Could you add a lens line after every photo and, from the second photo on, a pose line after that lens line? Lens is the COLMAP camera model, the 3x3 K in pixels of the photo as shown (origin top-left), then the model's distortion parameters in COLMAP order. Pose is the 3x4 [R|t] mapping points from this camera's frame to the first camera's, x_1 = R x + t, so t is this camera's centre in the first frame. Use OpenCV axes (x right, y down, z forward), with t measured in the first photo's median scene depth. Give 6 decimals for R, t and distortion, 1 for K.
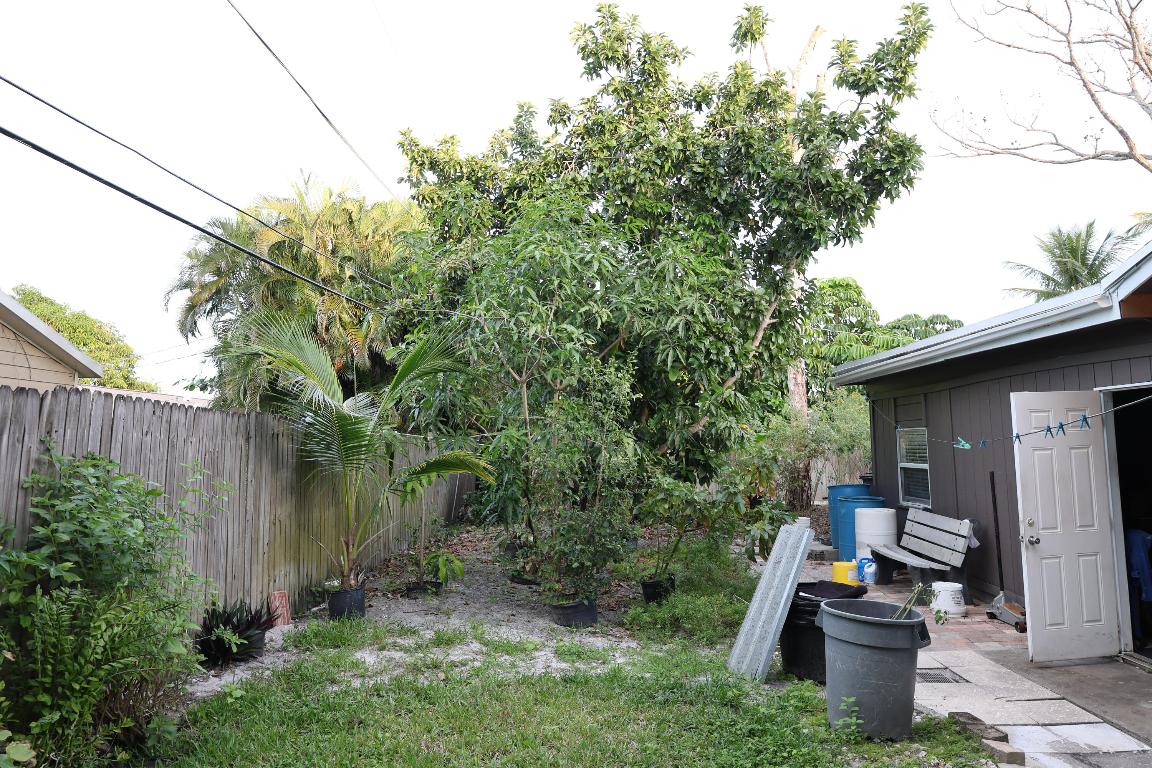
lens RADIAL K [[785.5, 0, 579.2], [0, 785.5, 357.5], [0, 0, 1]] dist [-0.043409, 0.048999]
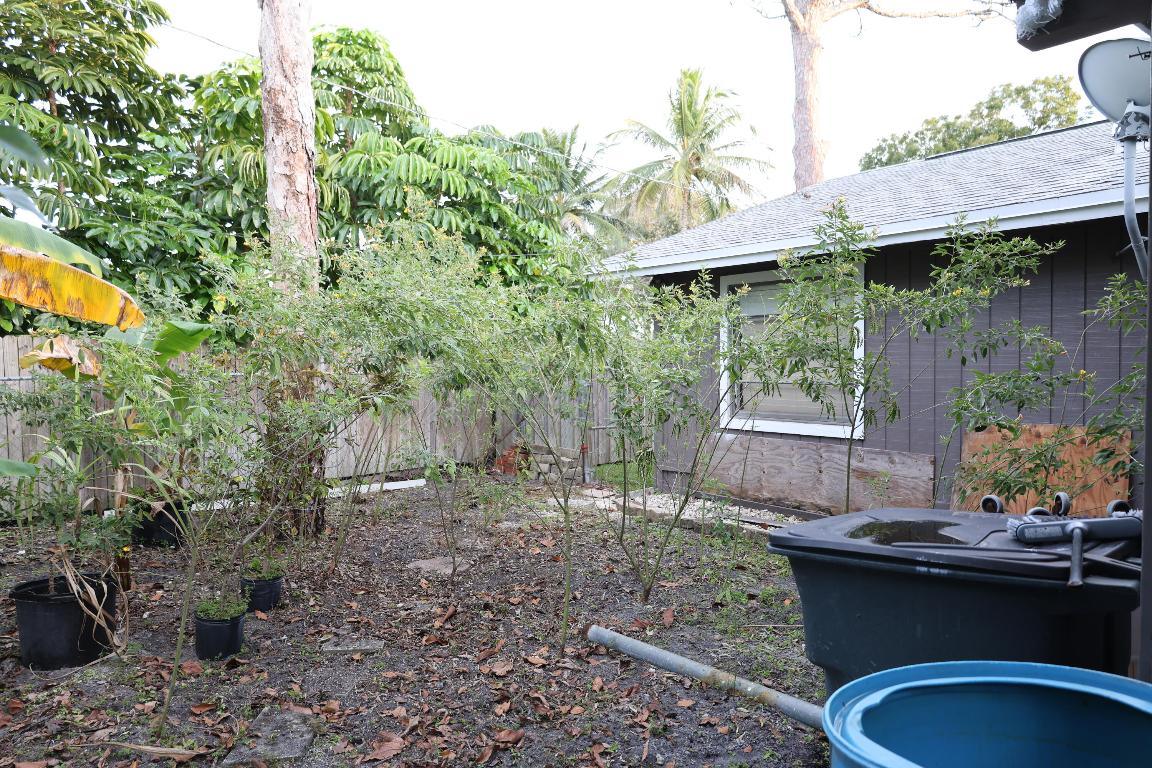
lens RADIAL K [[785.0, 0, 576.0], [0, 785.0, 384.0], [0, 0, 1]] dist [0.000156, -0.002422]
pose [[0.769610, -0.017585, 0.638272, 0.345595], [-0.068315, 0.991615, 0.109692, 0.164297], [-0.634849, -0.128024, 0.761956, 1.469773]]
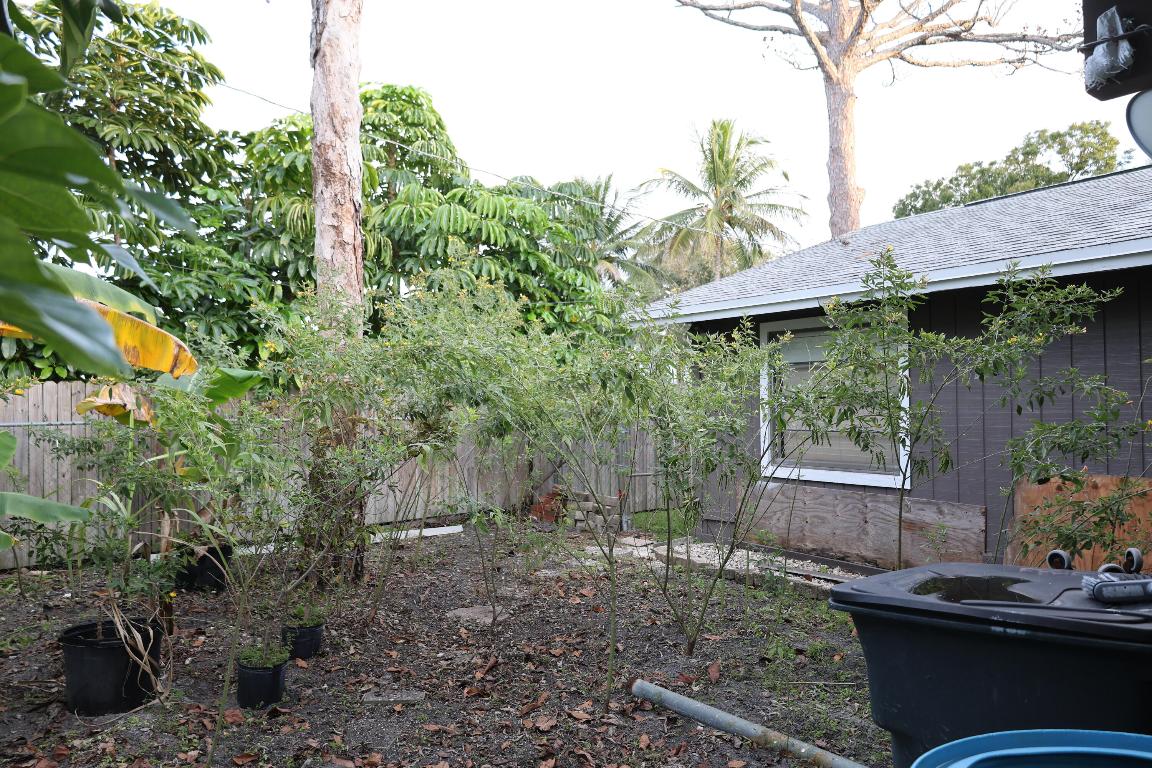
lens RADIAL K [[785.0, 0, 576.0], [0, 785.0, 384.0], [0, 0, 1]] dist [0.000156, -0.002422]
pose [[0.795163, 0.020744, 0.606041, 0.339578], [-0.067662, 0.996209, 0.054679, 0.163535], [-0.602609, -0.084485, 0.793552, 1.475995]]
